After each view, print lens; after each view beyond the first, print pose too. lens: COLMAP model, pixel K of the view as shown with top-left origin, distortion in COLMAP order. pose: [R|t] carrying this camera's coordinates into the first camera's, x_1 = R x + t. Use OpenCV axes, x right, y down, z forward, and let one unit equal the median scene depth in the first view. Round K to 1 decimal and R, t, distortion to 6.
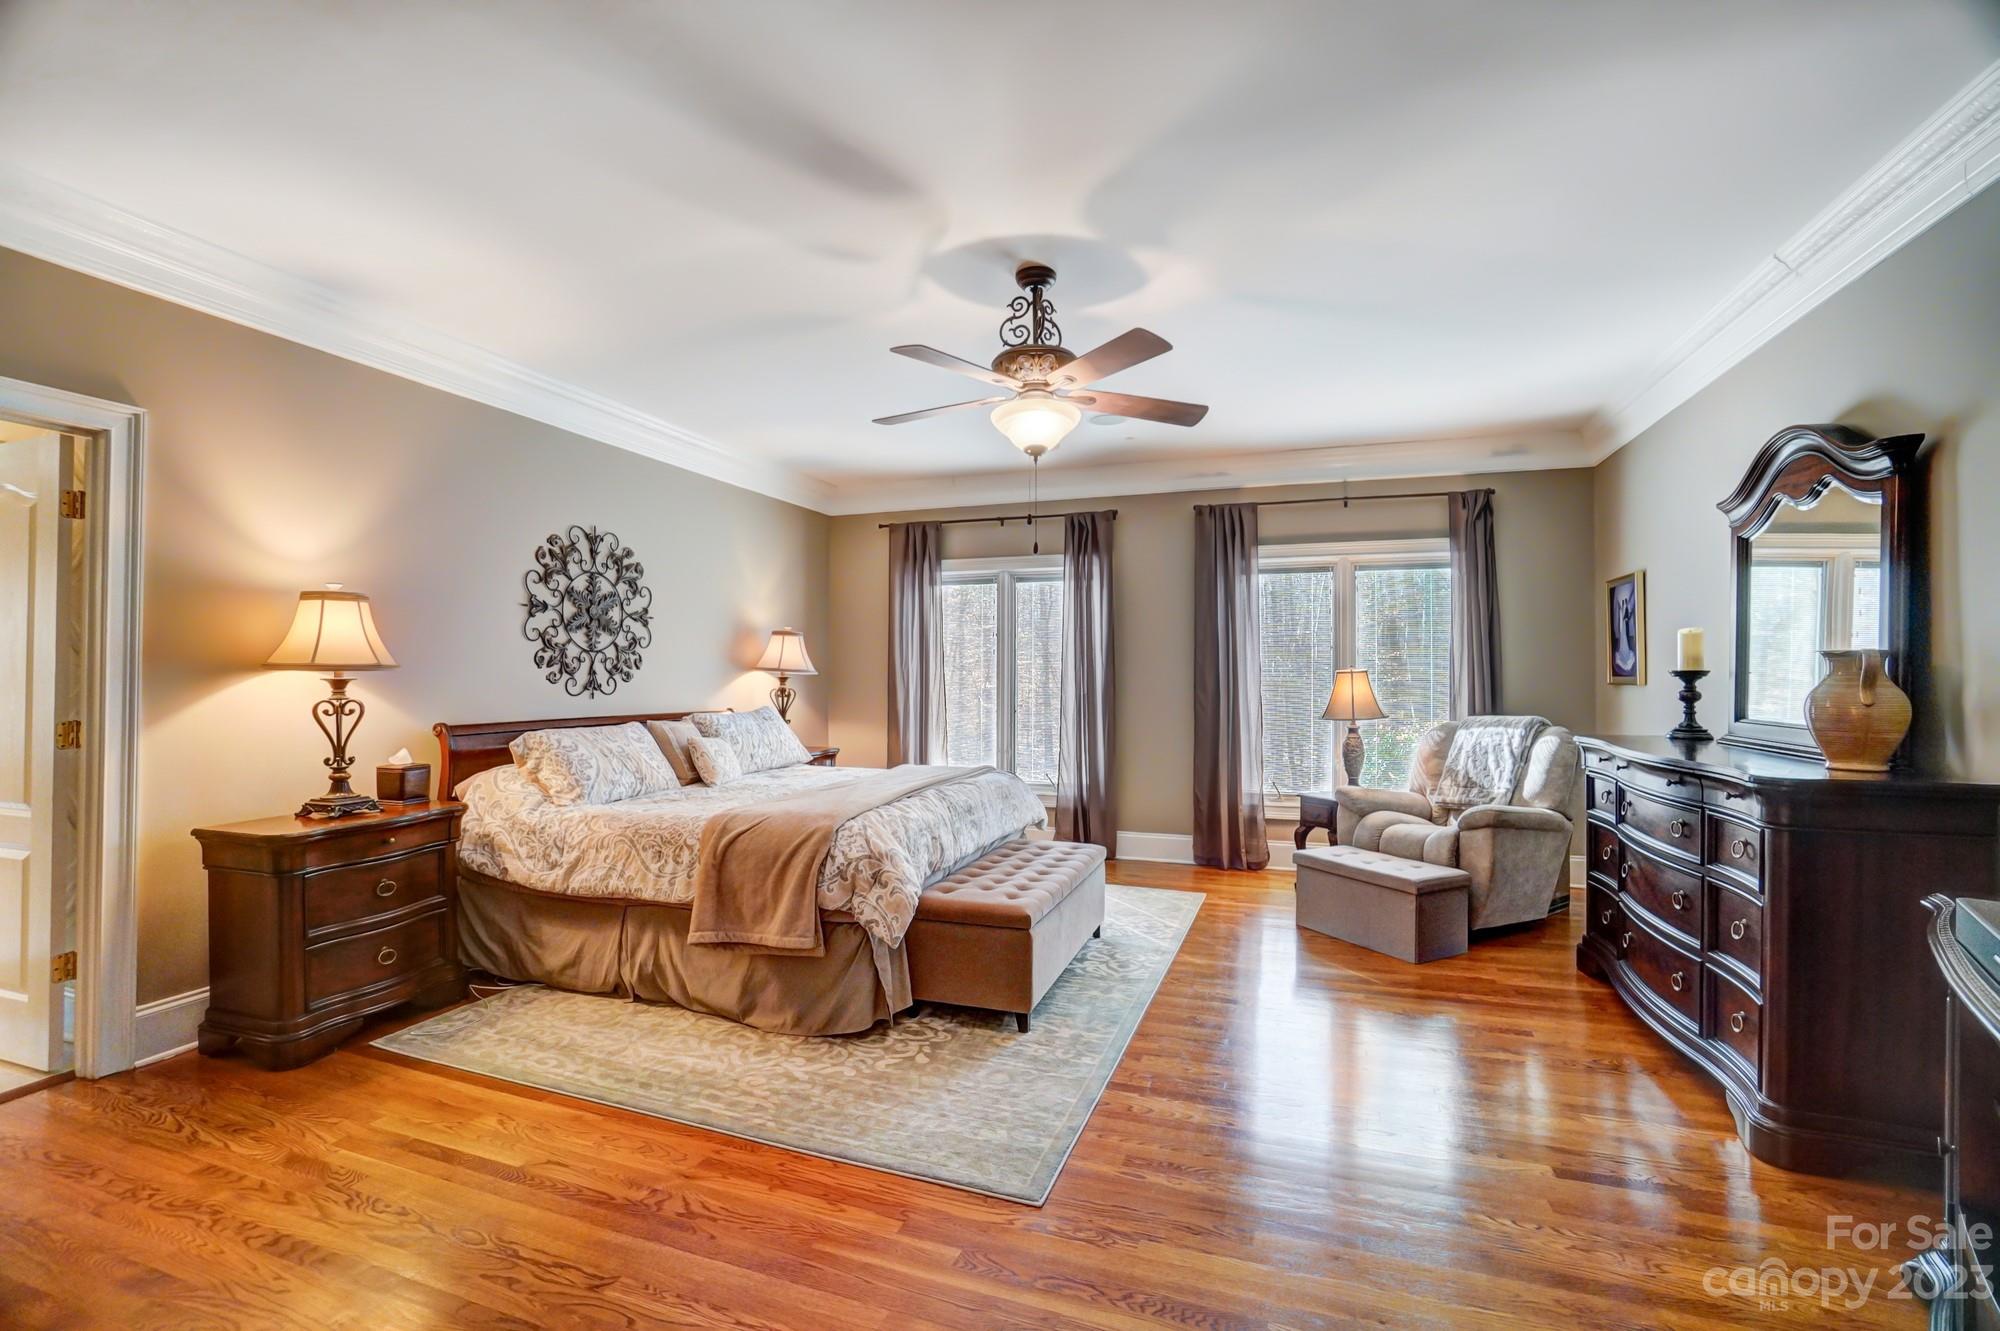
lens RADIAL K [[887.4, 0, 988.0], [0, 887.4, 667.6], [0, 0, 1]] dist [-0.001829, -0.000245]
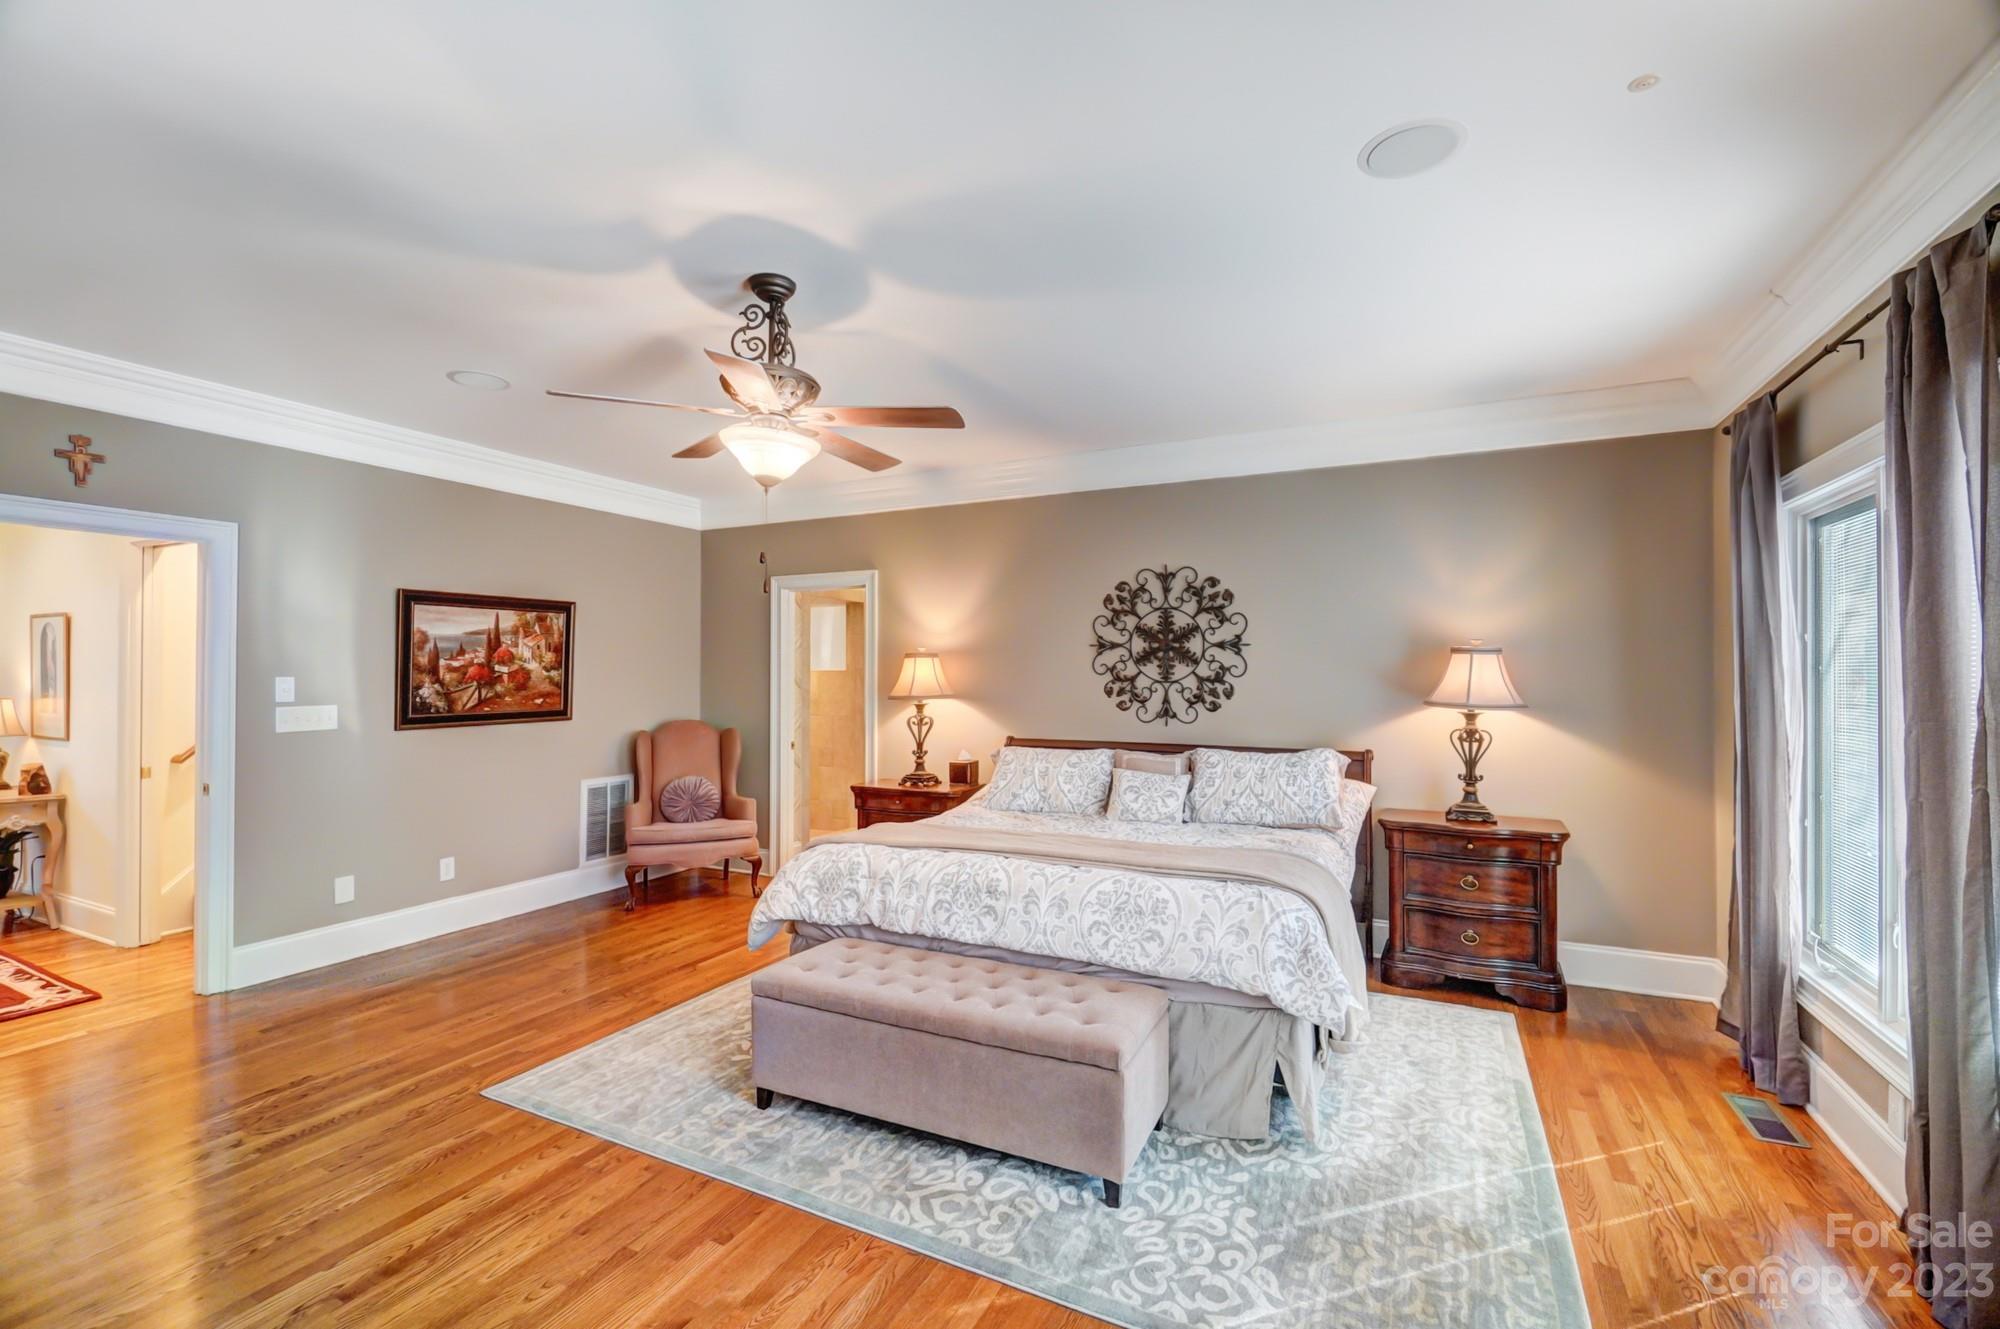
lens RADIAL K [[887.4, 0, 988.0], [0, 887.4, 666.6], [0, 0, 1]] dist [-0.001829, -0.000245]
pose [[-0.110481, -0.009462, -0.993833, 0.669042], [0.006727, 0.999925, -0.010268, -0.028510], [0.993855, -0.007820, -0.110409, 0.943322]]
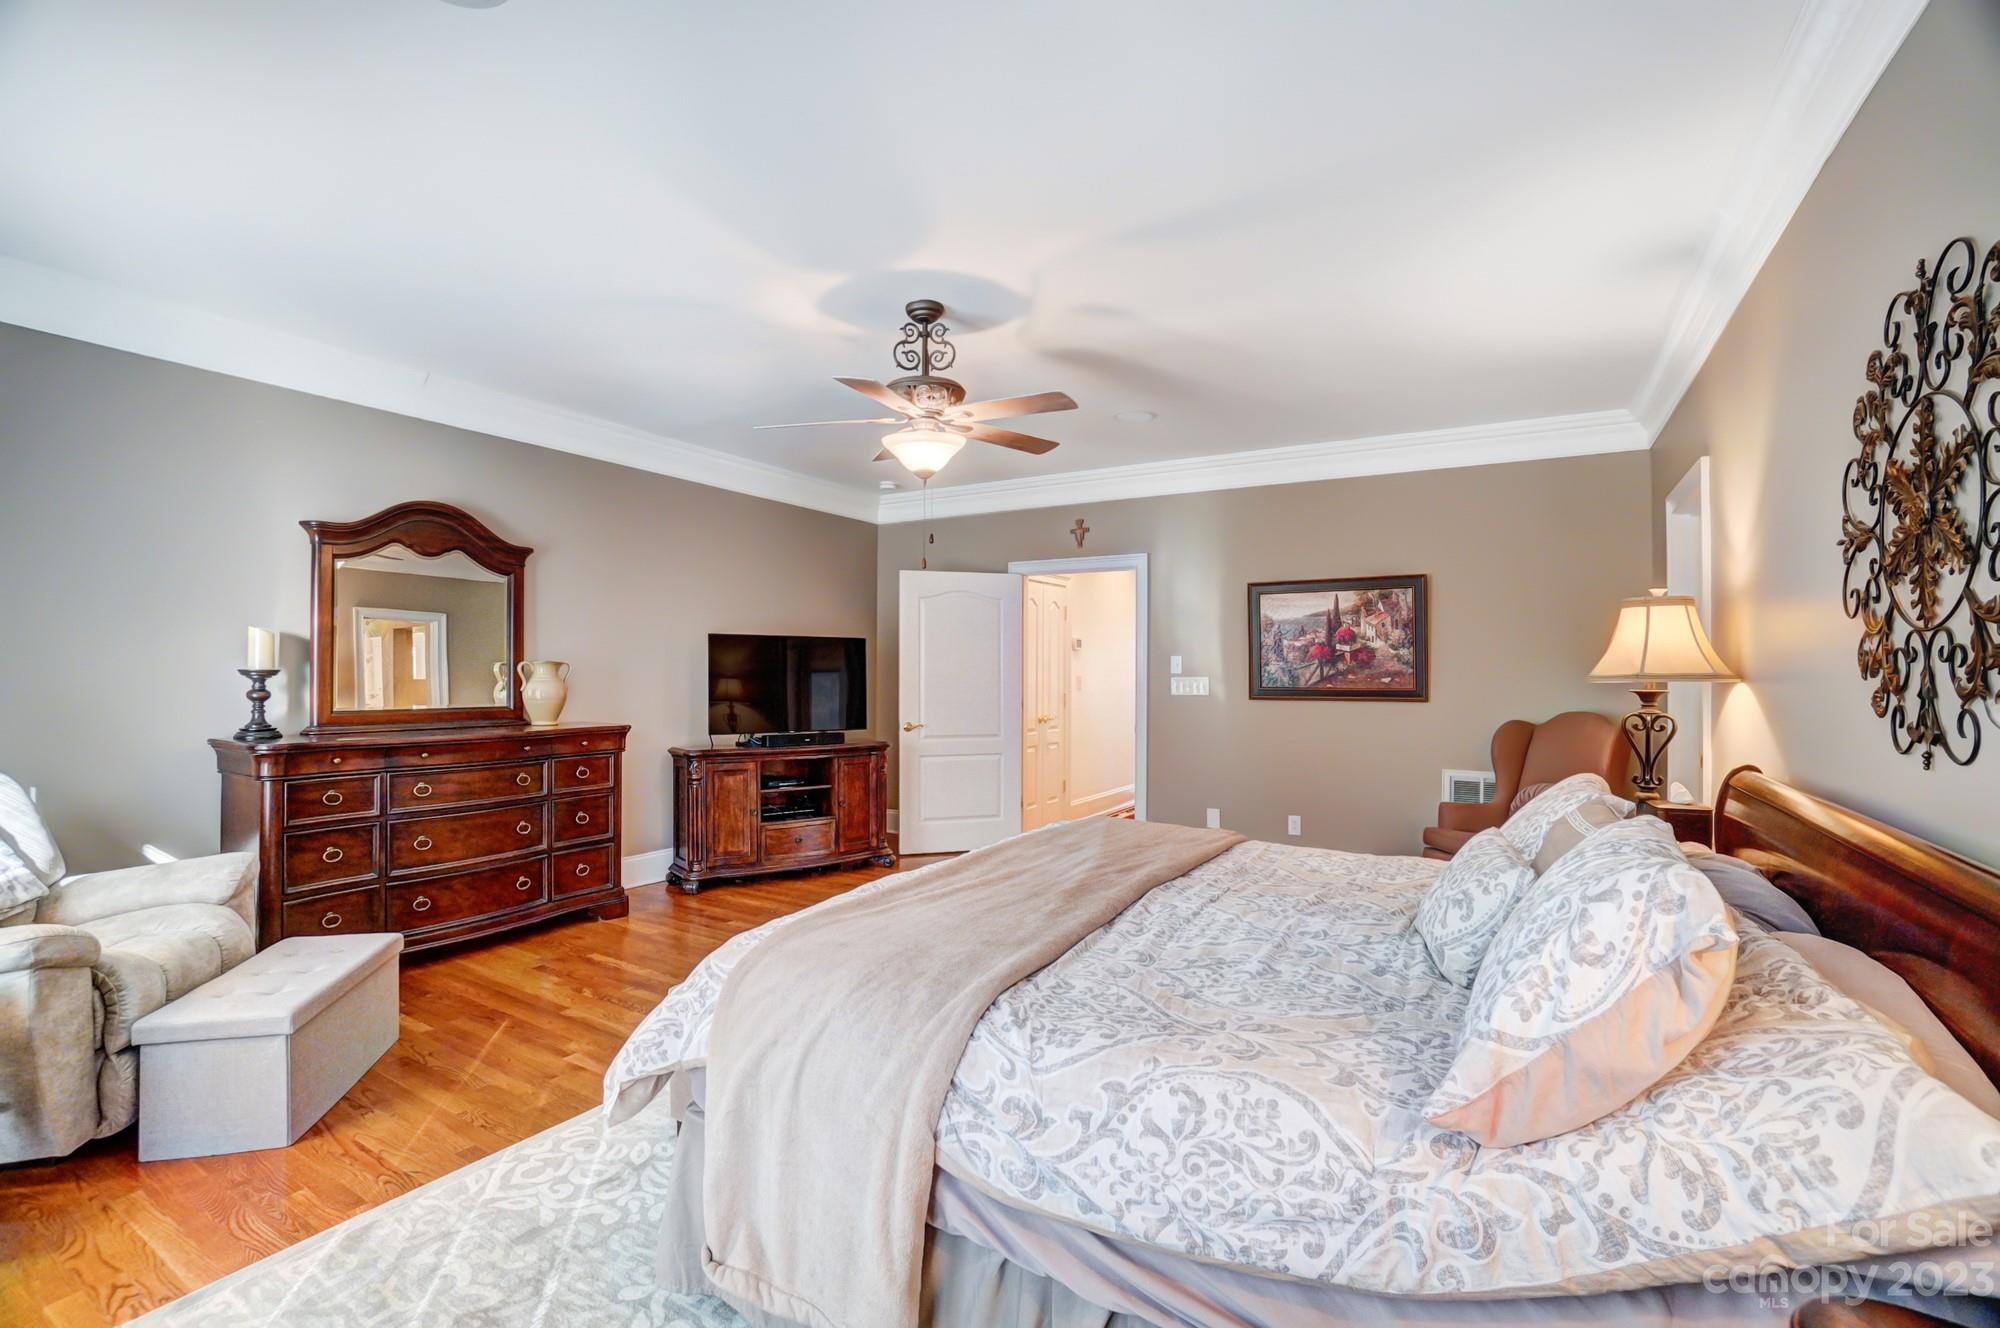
lens RADIAL K [[887.4, 0, 988.0], [0, 887.4, 666.1], [0, 0, 1]] dist [-0.001829, -0.000245]
pose [[-0.980981, -0.006991, 0.193976, -0.166700], [-0.009658, 0.999871, -0.012809, 0.003392], [-0.193862, -0.014439, -0.980923, 1.459681]]
